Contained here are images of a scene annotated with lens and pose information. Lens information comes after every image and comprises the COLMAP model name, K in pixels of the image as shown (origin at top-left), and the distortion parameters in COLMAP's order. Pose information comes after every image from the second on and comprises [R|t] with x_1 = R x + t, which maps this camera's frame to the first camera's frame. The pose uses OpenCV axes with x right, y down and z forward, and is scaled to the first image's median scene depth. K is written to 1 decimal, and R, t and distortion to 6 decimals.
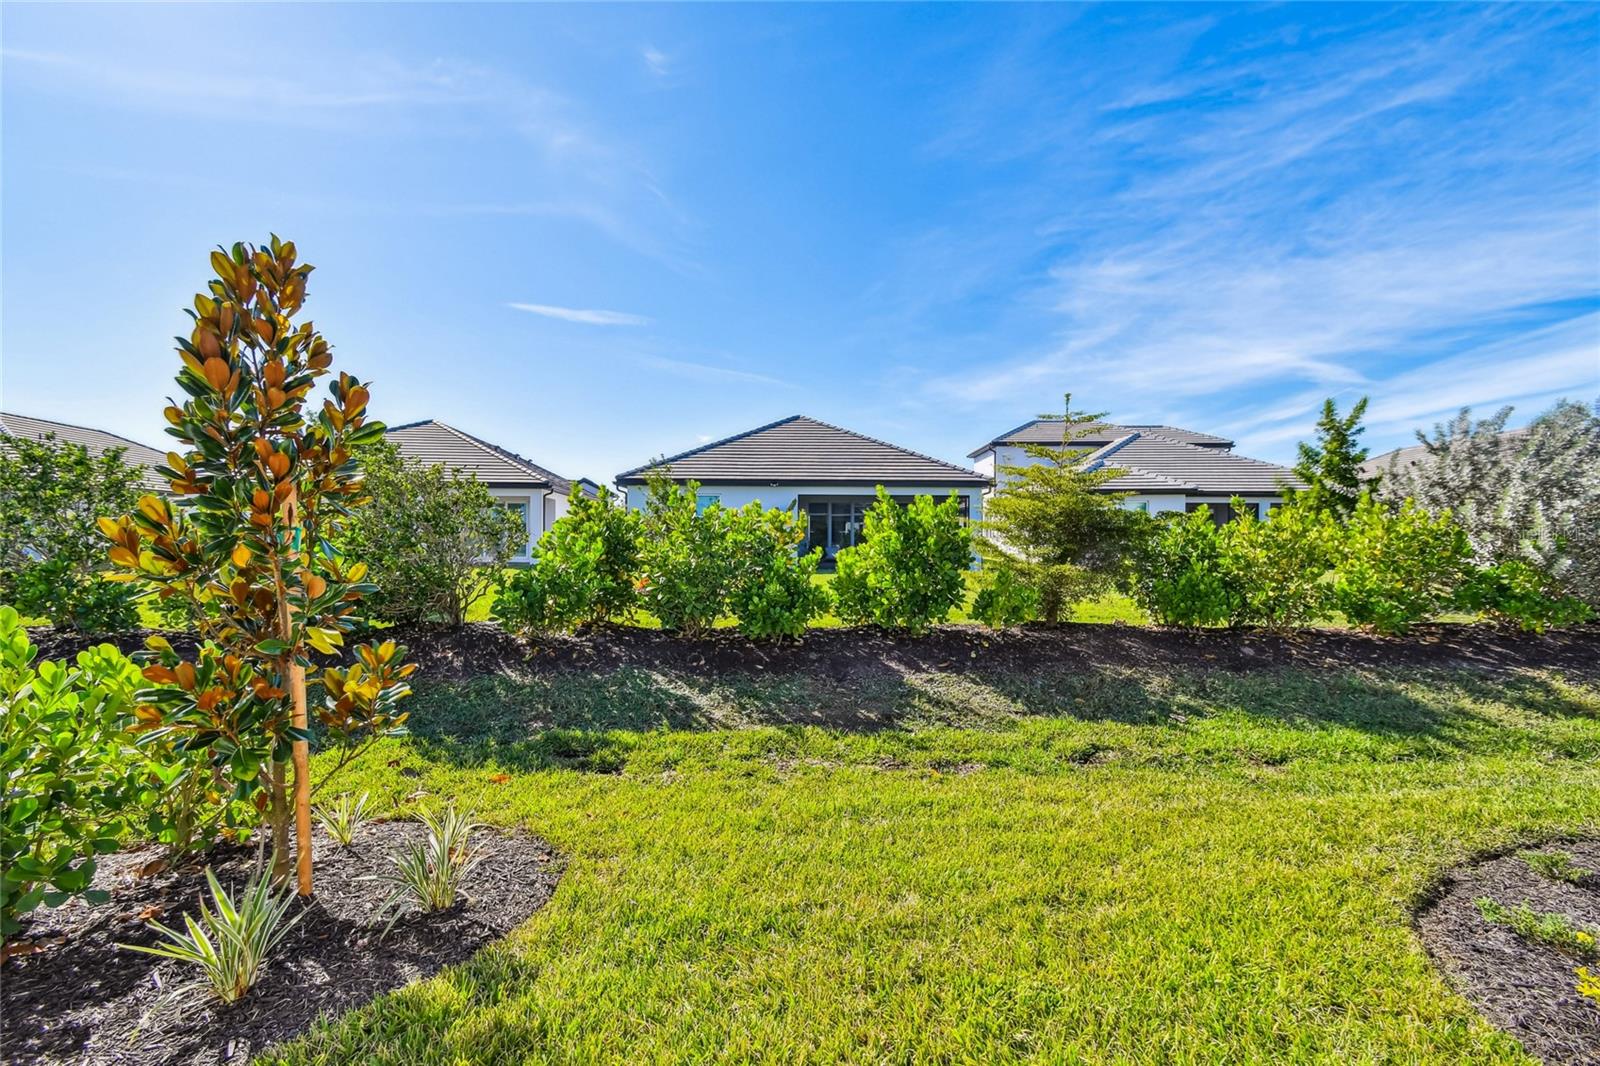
lens RADIAL K [[710.8, 0, 800.0], [0, 710.8, 533.0], [0, 0, 1]] dist [-0.000556, -0.000169]
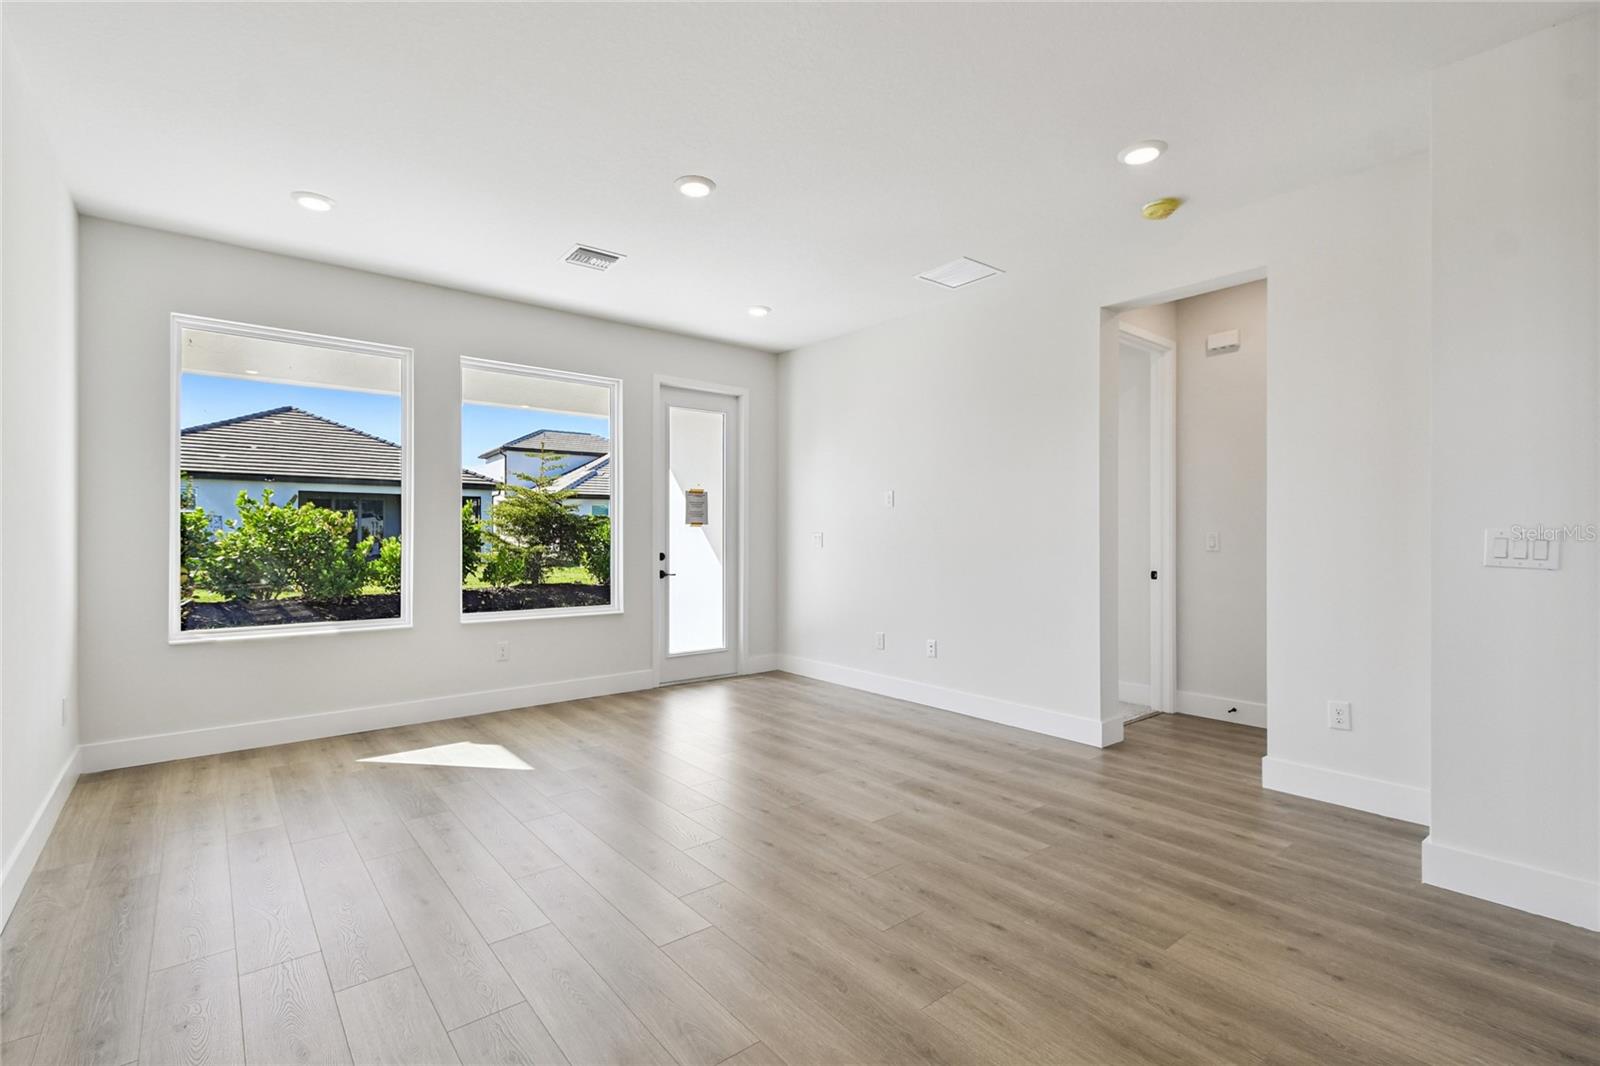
lens RADIAL K [[710.8, 0, 800.0], [0, 710.8, 533.0], [0, 0, 1]] dist [-0.000556, -0.000169]
pose [[0.791953, -0.000209, 0.610582, -0.155194], [-0.001454, 0.999996, 0.002228, 0.007171], [-0.610580, -0.002652, 0.791950, -0.649442]]
